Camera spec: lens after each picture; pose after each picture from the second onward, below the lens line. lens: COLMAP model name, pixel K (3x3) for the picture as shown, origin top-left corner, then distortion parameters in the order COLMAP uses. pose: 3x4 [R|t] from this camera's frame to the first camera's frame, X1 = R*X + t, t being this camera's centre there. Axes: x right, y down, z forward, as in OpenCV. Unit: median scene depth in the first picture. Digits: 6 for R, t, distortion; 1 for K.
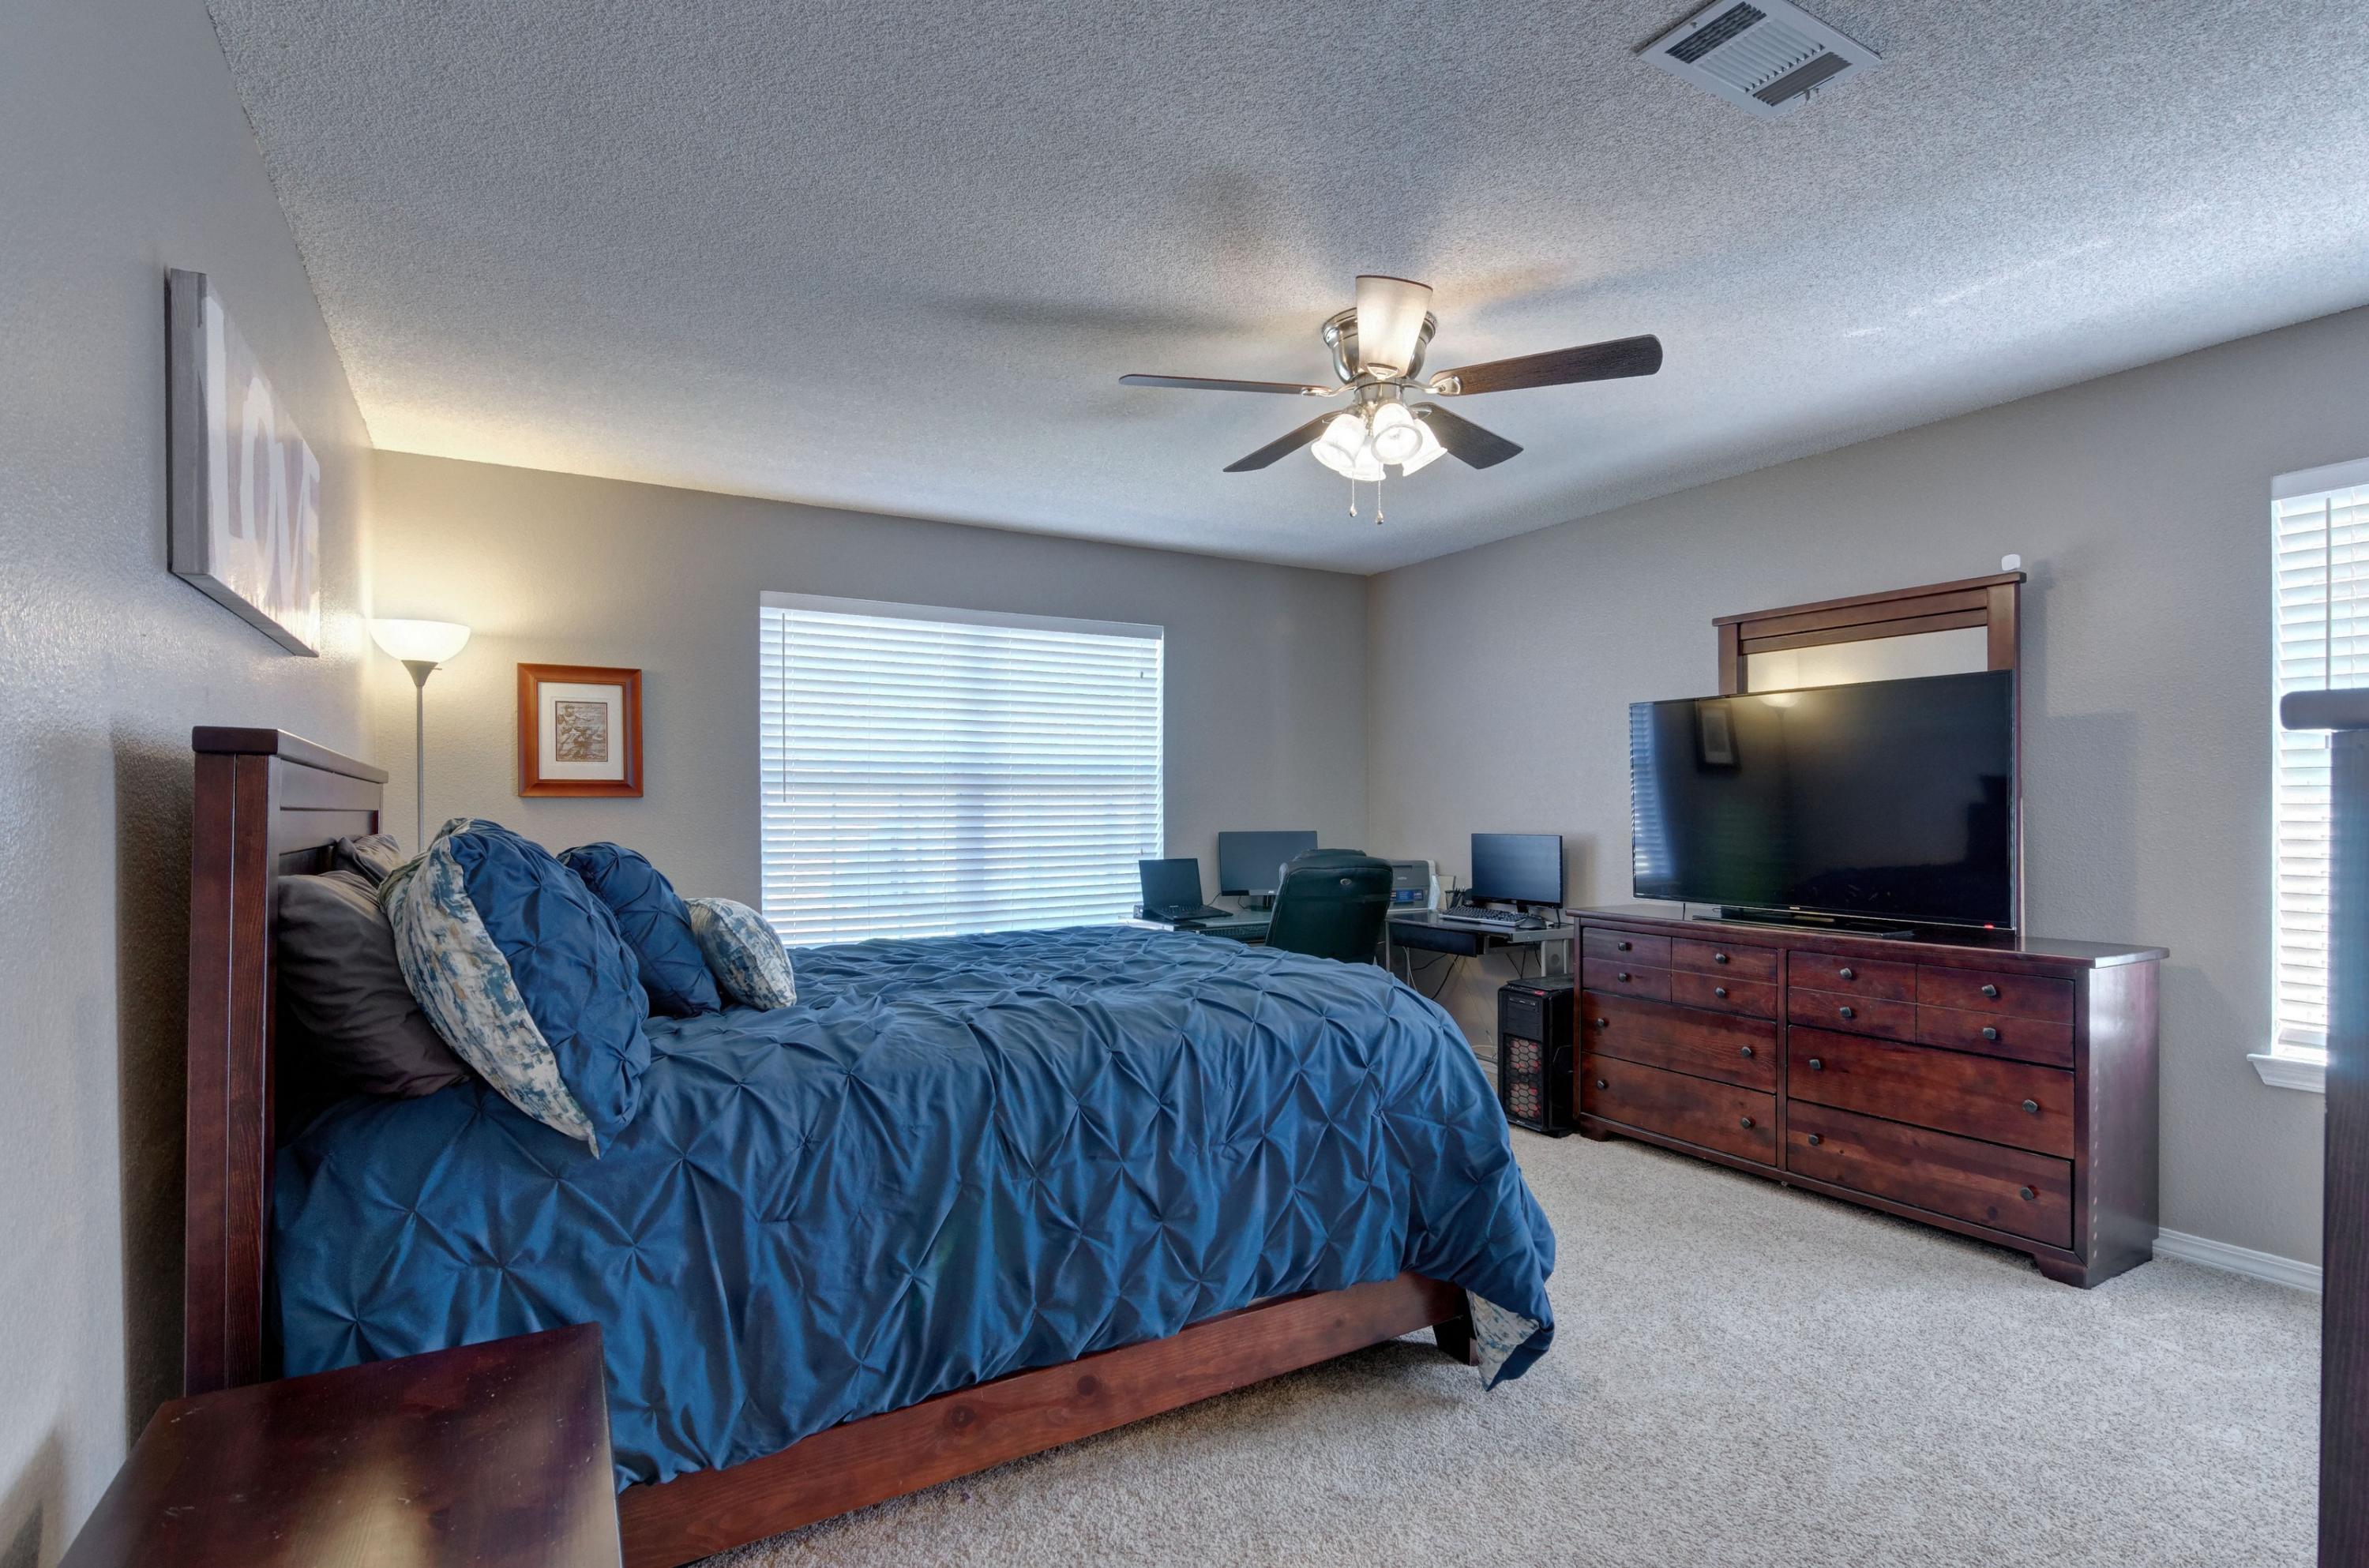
lens RADIAL K [[1145.5, 0, 1182.3], [0, 1145.5, 799.3], [0, 0, 1]] dist [0.006813, -0.002807]
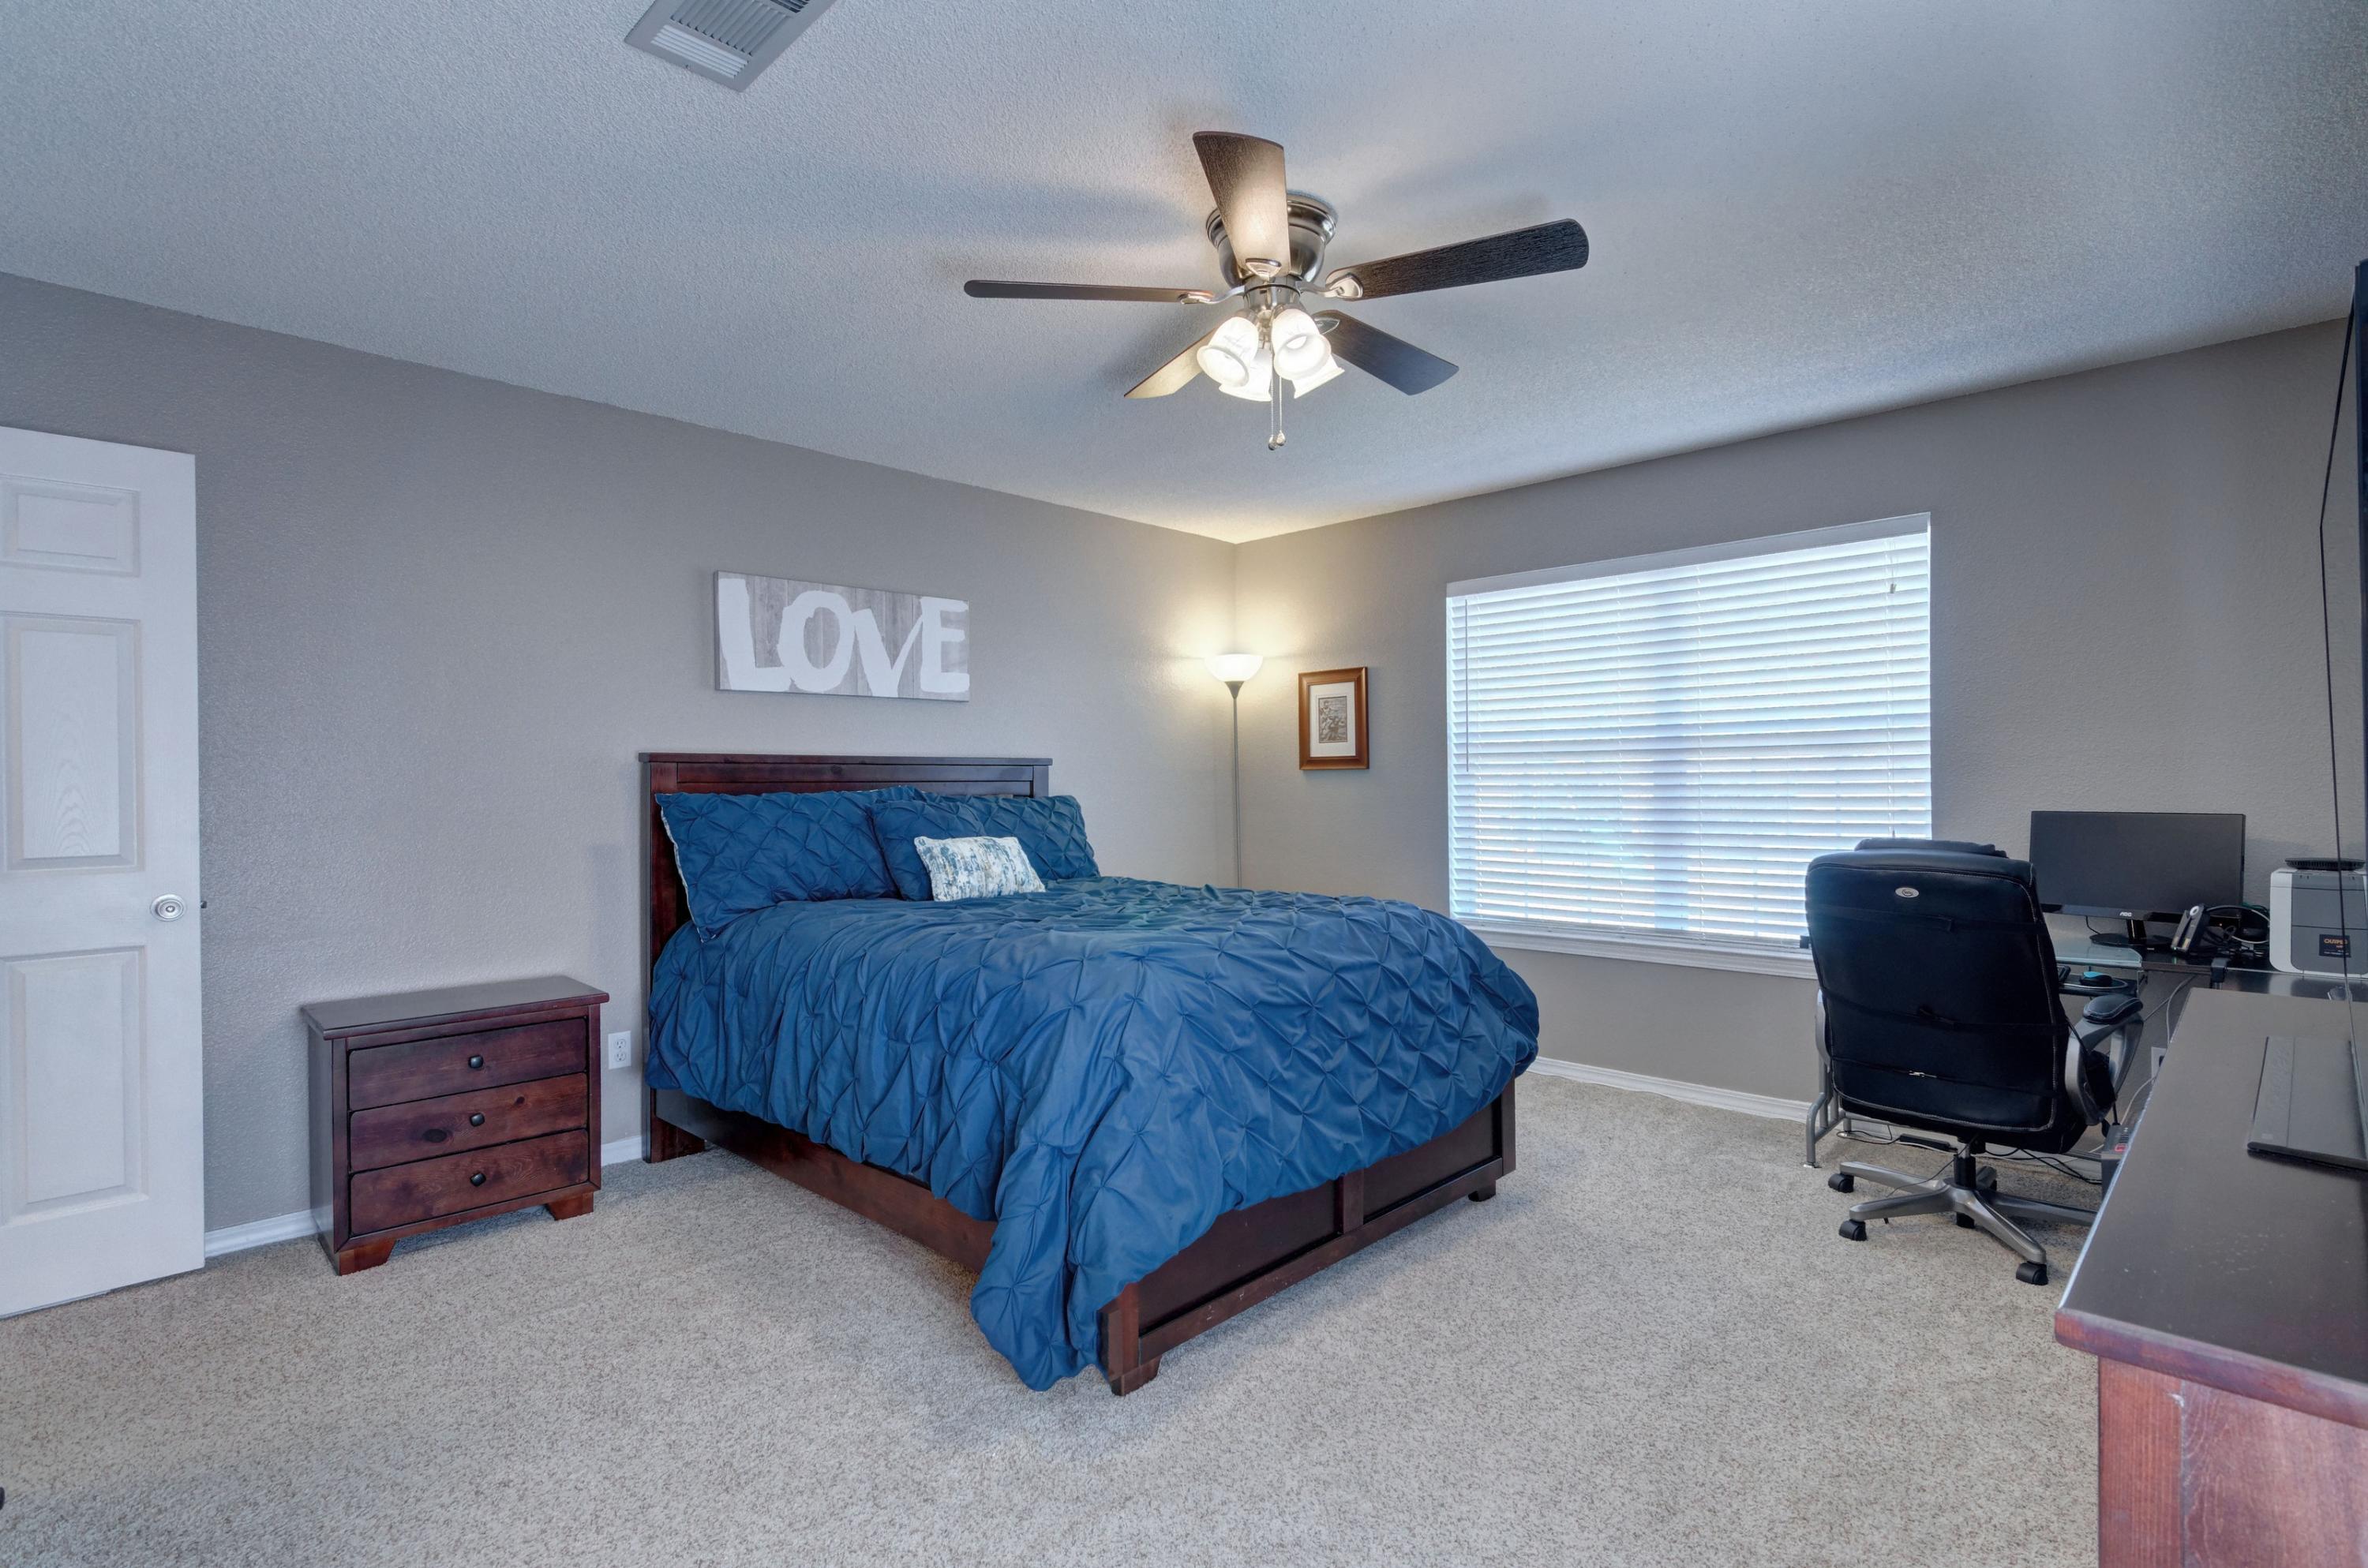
lens RADIAL K [[1145.0, 0, 1183.1], [0, 1145.0, 783.1], [0, 0, 1]] dist [0.006813, -0.002807]
pose [[0.274396, -0.000912, -0.961616, 0.676051], [0.015689, 0.999871, 0.003528, 0.005866], [0.961489, -0.016055, 0.274375, 0.468994]]
